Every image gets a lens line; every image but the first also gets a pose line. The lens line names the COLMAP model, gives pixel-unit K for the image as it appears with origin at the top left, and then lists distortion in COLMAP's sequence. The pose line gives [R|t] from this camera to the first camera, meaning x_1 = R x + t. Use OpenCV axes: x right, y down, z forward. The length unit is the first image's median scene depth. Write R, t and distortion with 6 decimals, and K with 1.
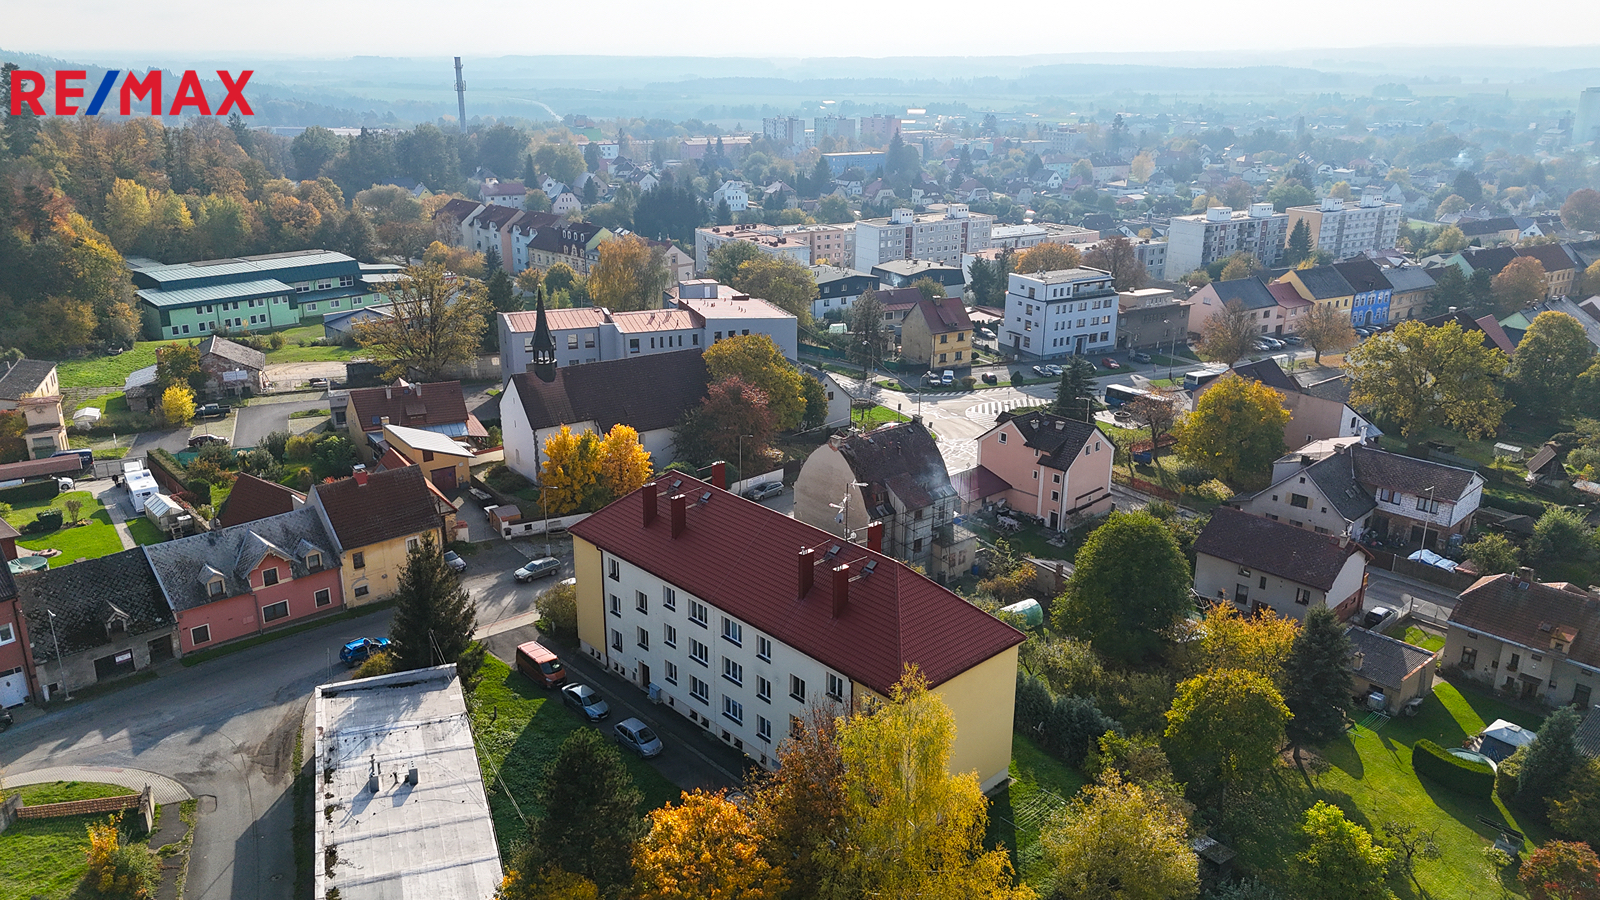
lens RADIAL K [[1167.0, 0, 800.0], [0, 1167.0, 461.3], [0, 0, 1]] dist [0.075181, -0.072608]
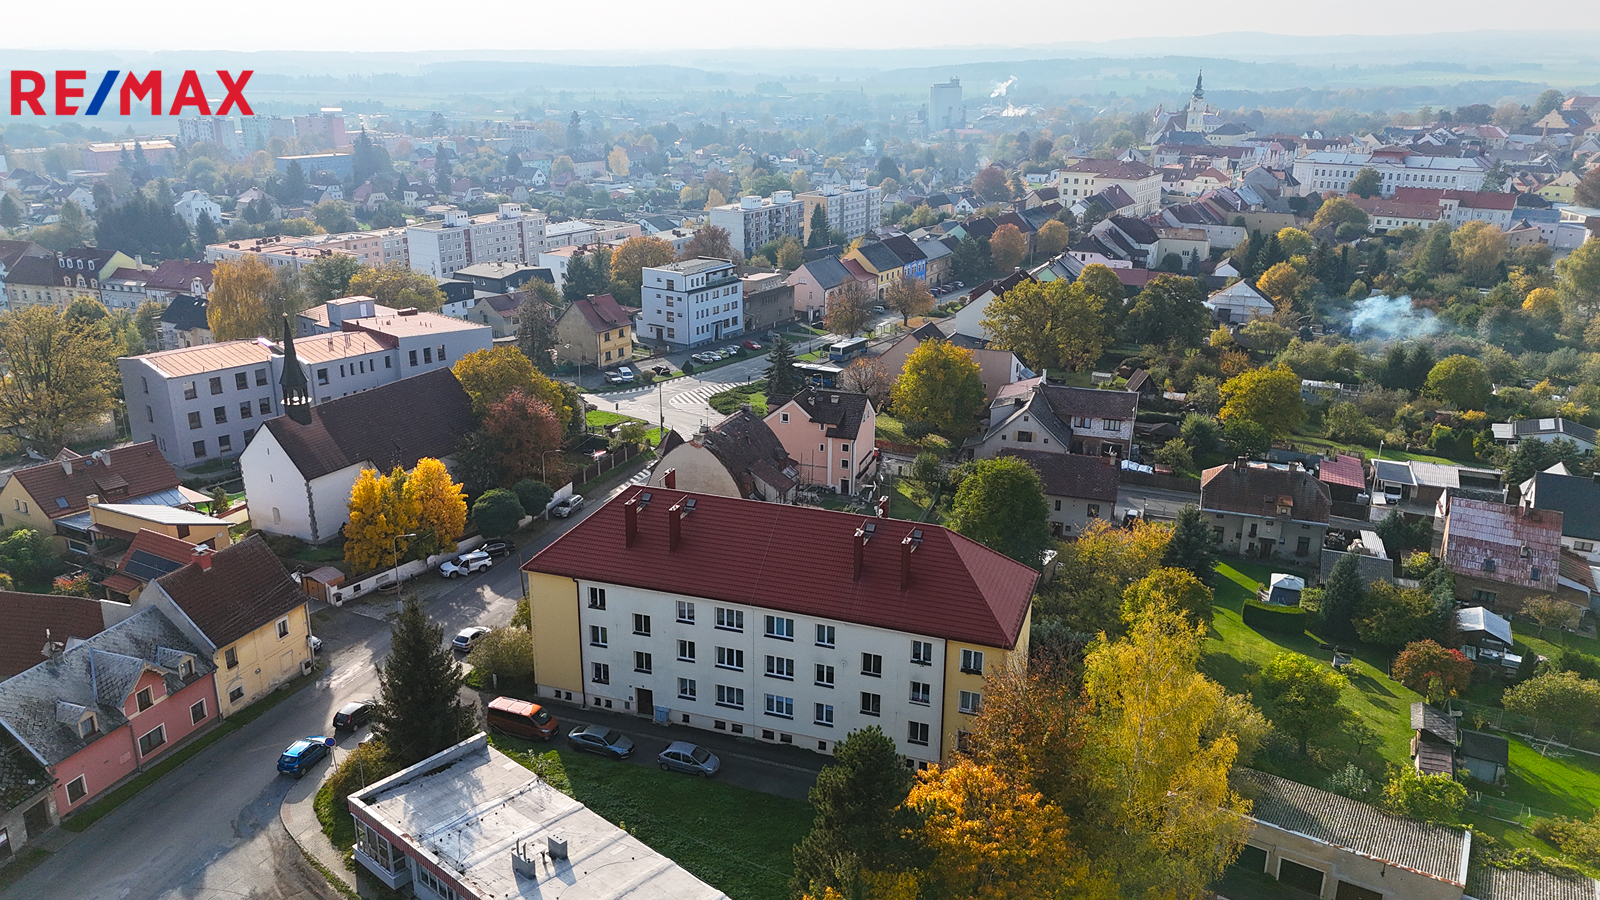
lens RADIAL K [[1171.3, 0, 801.8], [0, 1171.3, 454.3], [0, 0, 1]] dist [0.074329, -0.064353]
pose [[0.885804, -0.148322, 0.439717, -0.280155], [0.150293, 0.988169, 0.030560, -0.017510], [-0.439048, 0.039016, 0.897616, 0.051146]]
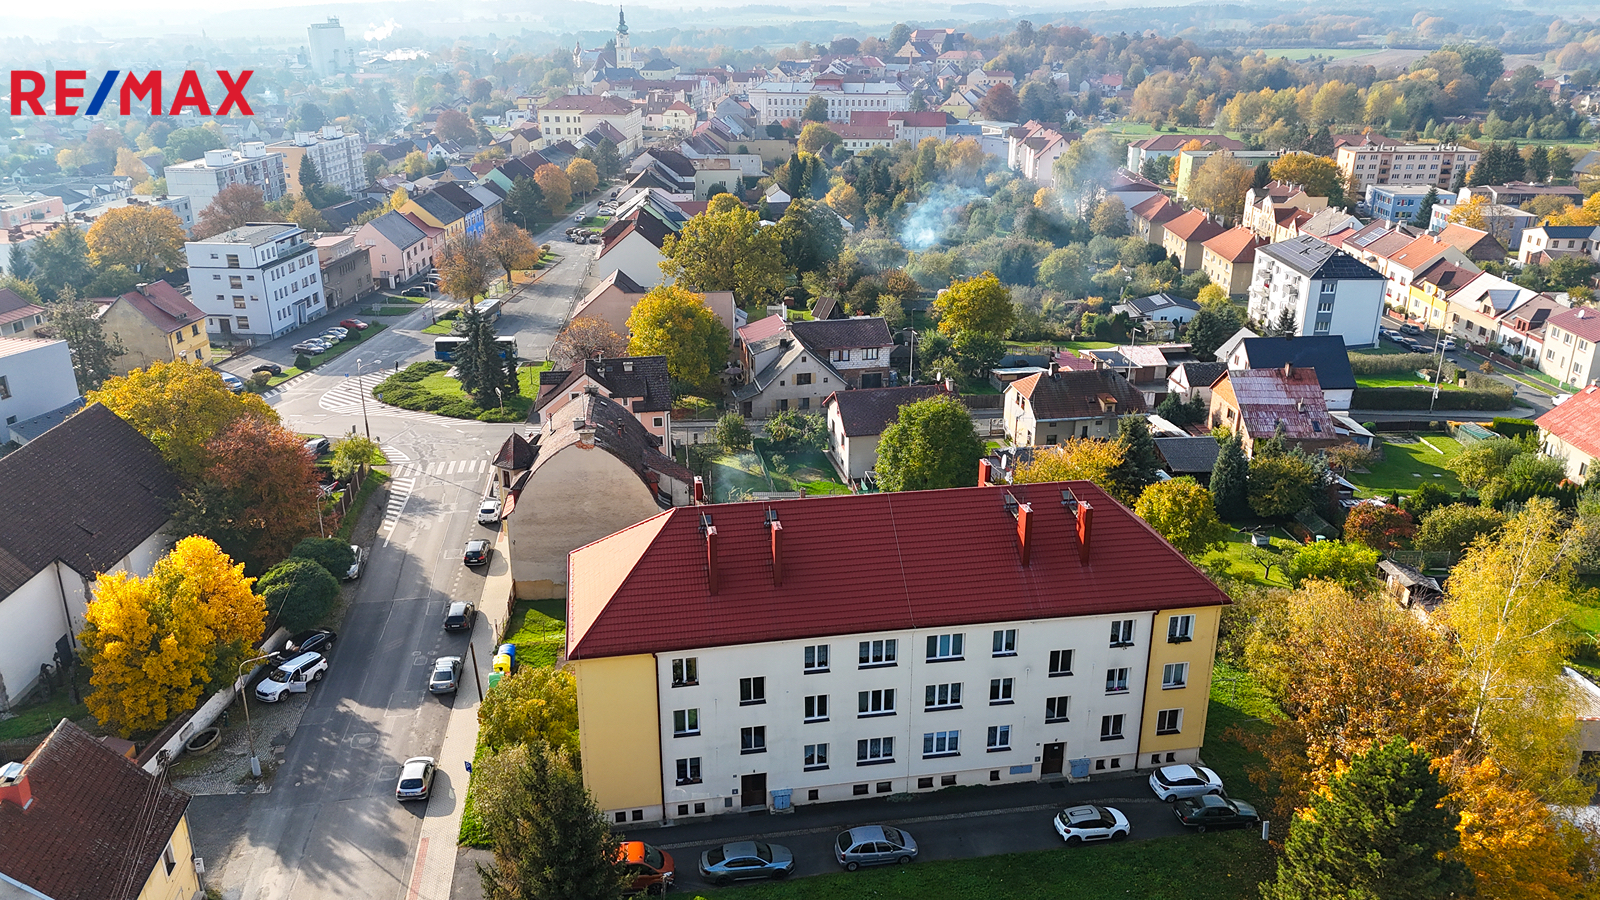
lens RADIAL K [[1173.8, 0, 801.7], [0, 1173.8, 453.3], [0, 0, 1]] dist [0.065824, -0.050555]
pose [[0.550386, -0.304501, 0.777402, -0.416099], [0.277539, 0.944897, 0.173615, -0.085518], [-0.787431, 0.120204, 0.604569, 0.355074]]
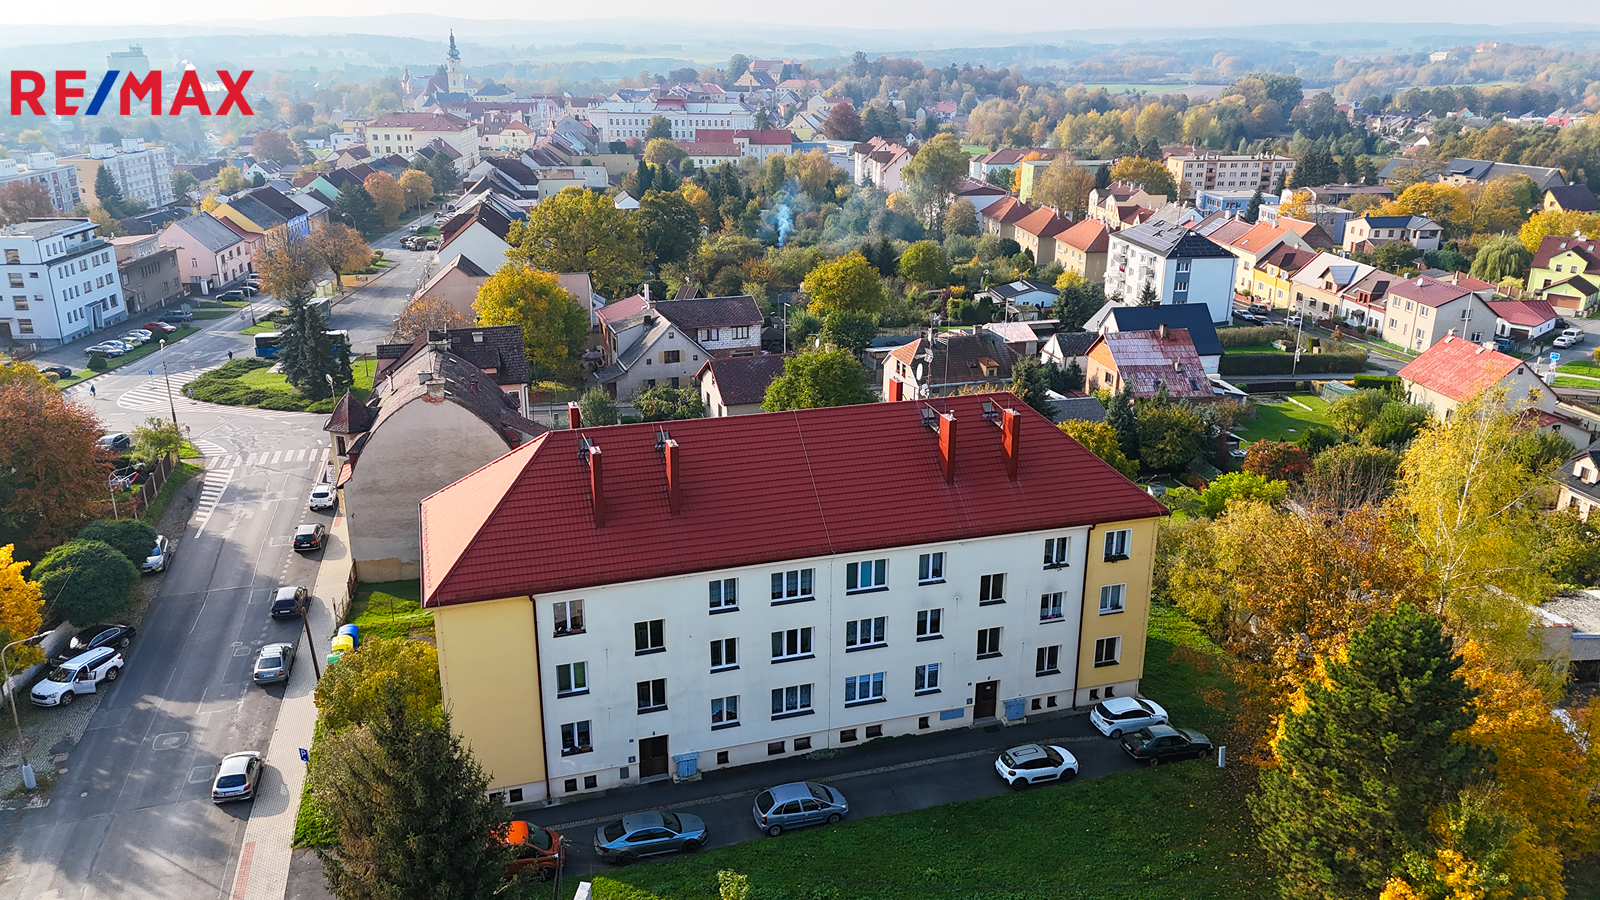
lens RADIAL K [[1171.3, 0, 801.8], [0, 1171.3, 454.3], [0, 0, 1]] dist [0.074329, -0.064353]
pose [[0.435923, -0.301039, 0.848143, -0.390087], [0.294386, 0.938252, 0.181716, -0.036032], [-0.850475, 0.170467, 0.497627, 0.410907]]
